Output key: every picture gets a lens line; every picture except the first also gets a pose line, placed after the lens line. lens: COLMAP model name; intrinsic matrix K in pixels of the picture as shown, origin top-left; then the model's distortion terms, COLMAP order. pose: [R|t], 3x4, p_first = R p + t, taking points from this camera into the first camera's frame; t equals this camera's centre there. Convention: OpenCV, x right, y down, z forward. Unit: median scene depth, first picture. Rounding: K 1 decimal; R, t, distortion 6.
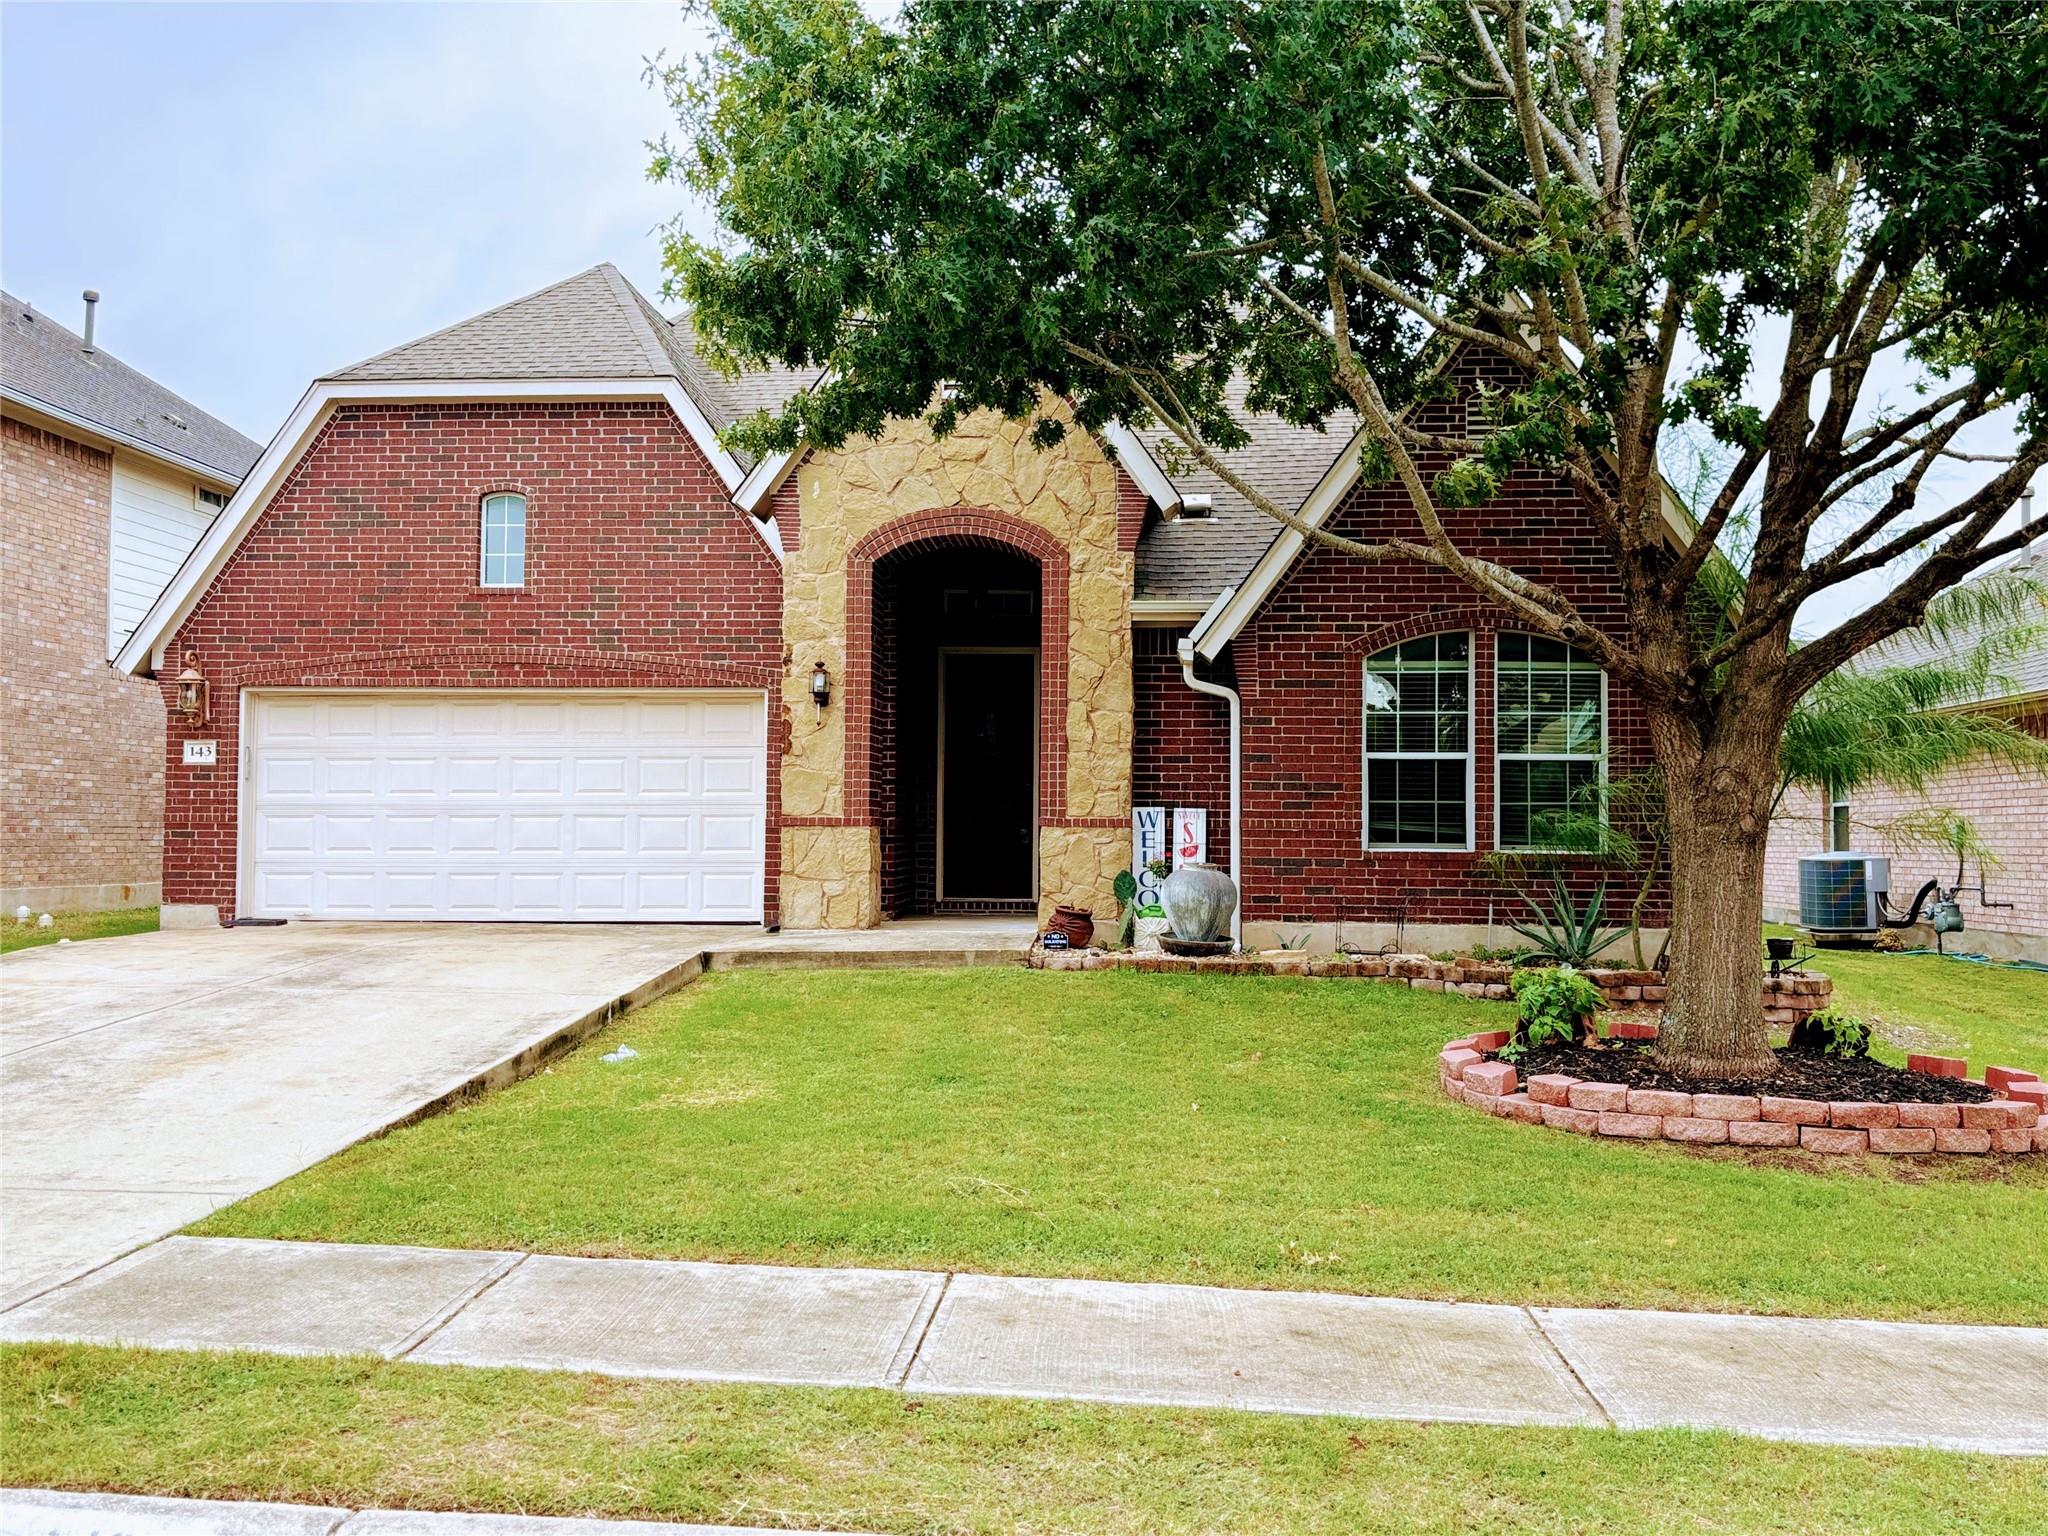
lens RADIAL K [[1772.6, 0, 1028.8], [0, 1772.6, 767.3], [0, 0, 1]] dist [0.057495, -0.048770]
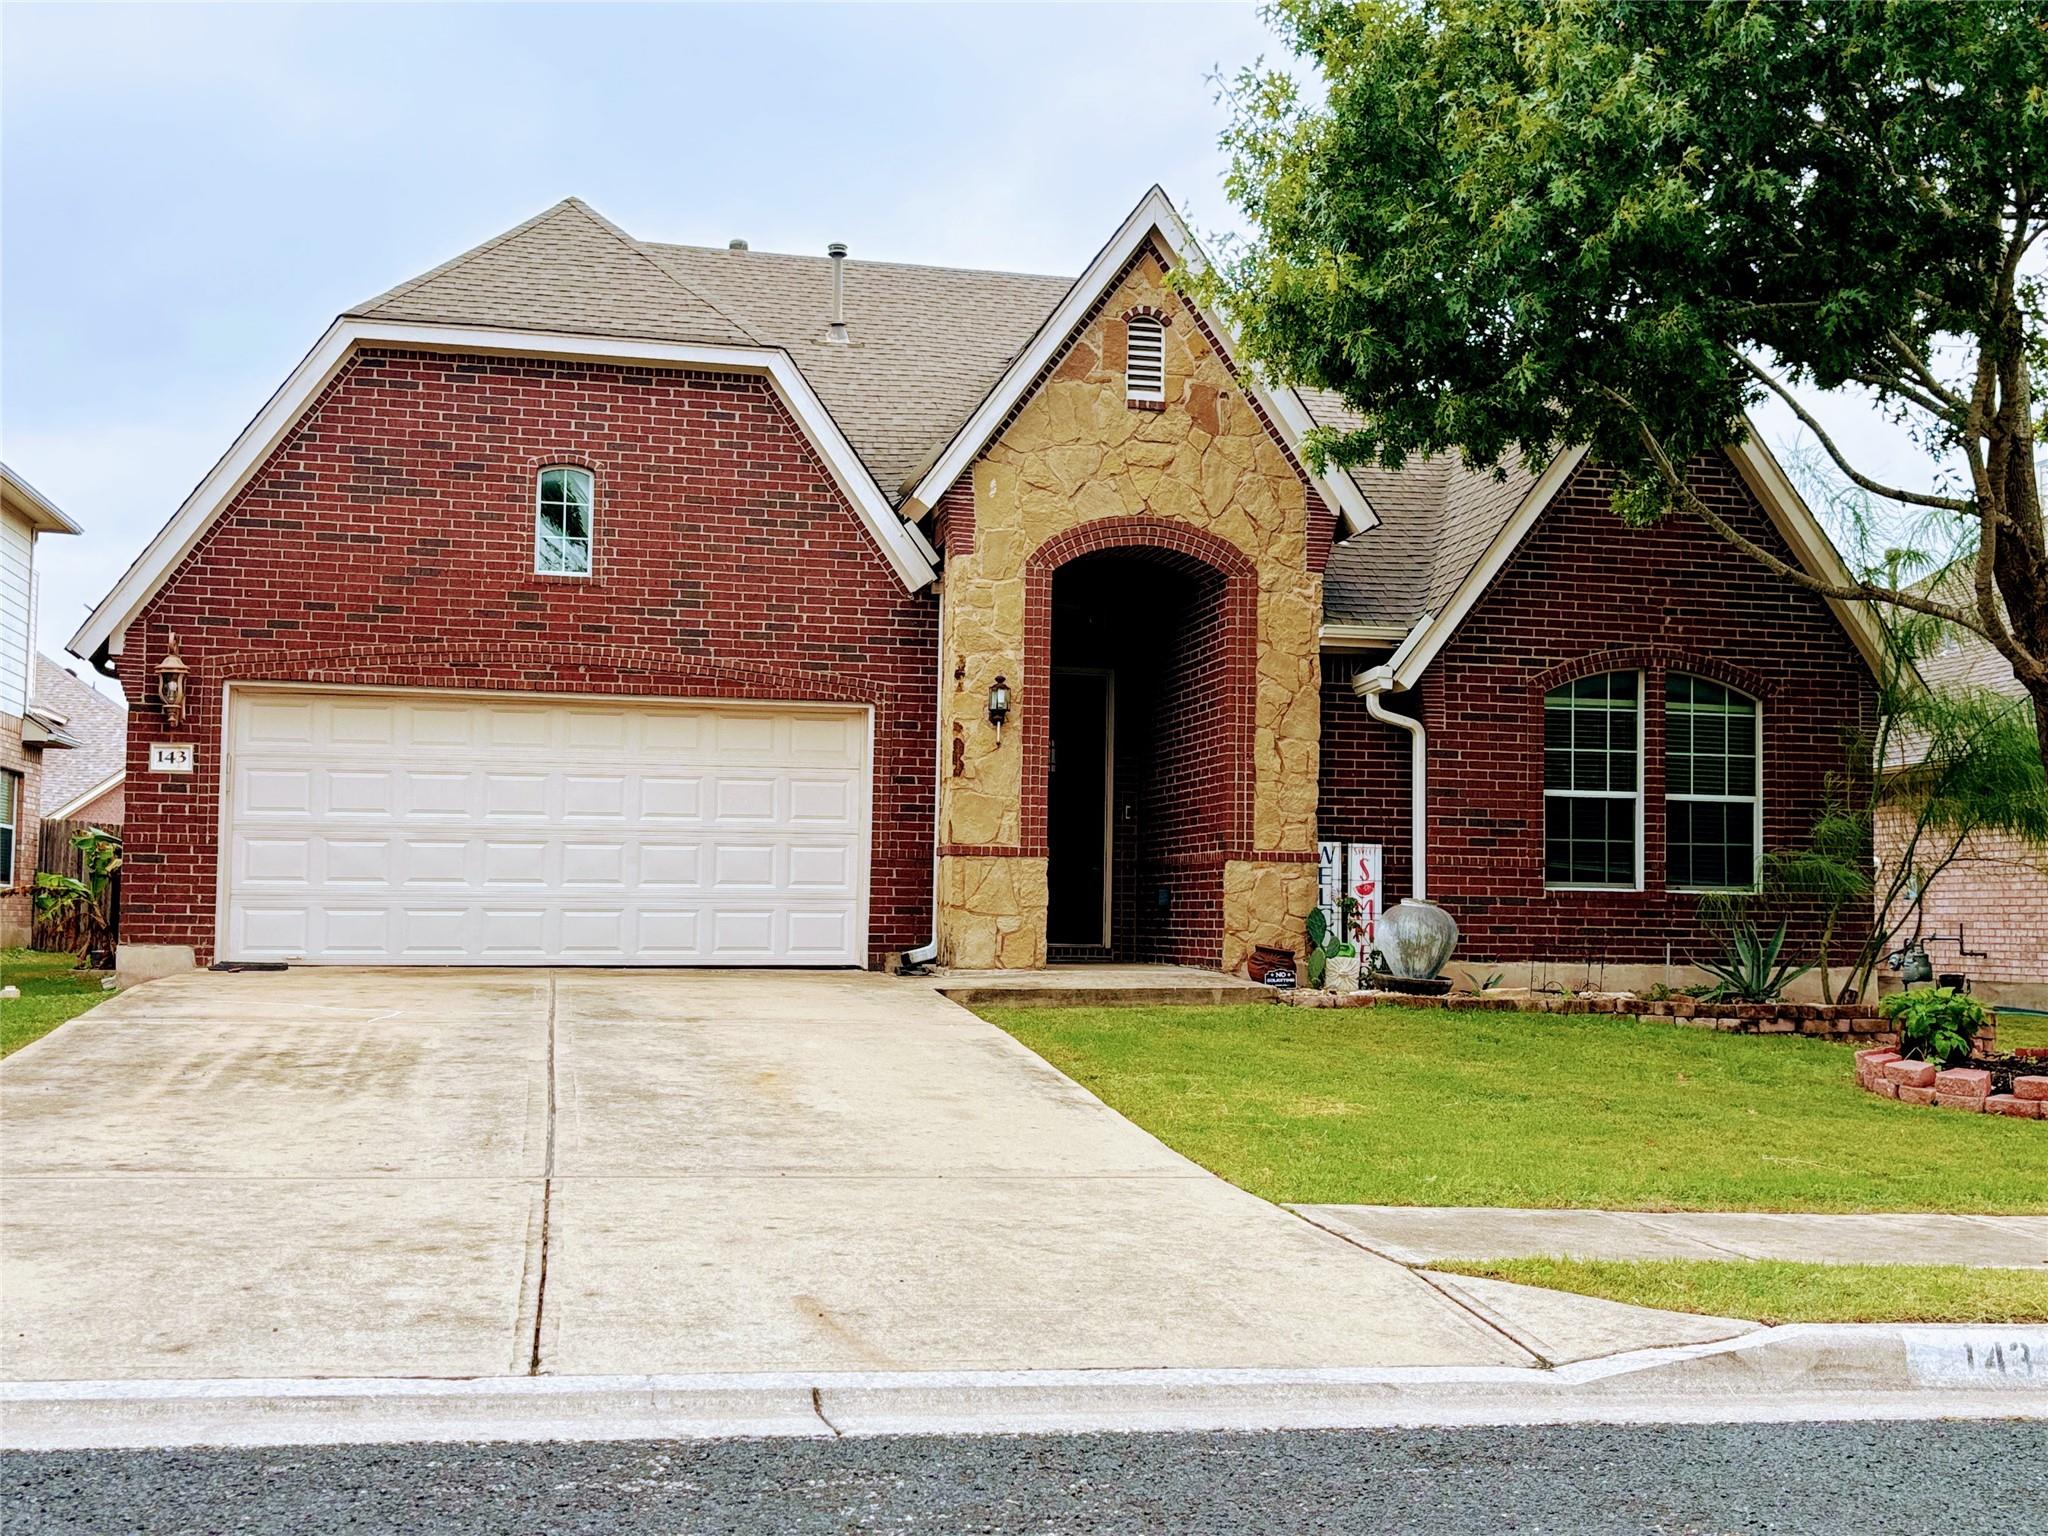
lens RADIAL K [[2177.0, 0, 1032.1], [0, 2177.0, 787.5], [0, 0, 1]] dist [0.061426, 0.000000]
pose [[0.958476, 0.024040, 0.284157, -0.416848], [-0.018971, 0.999608, -0.020575, 0.020440], [-0.284540, 0.014330, 0.958557, -0.077814]]
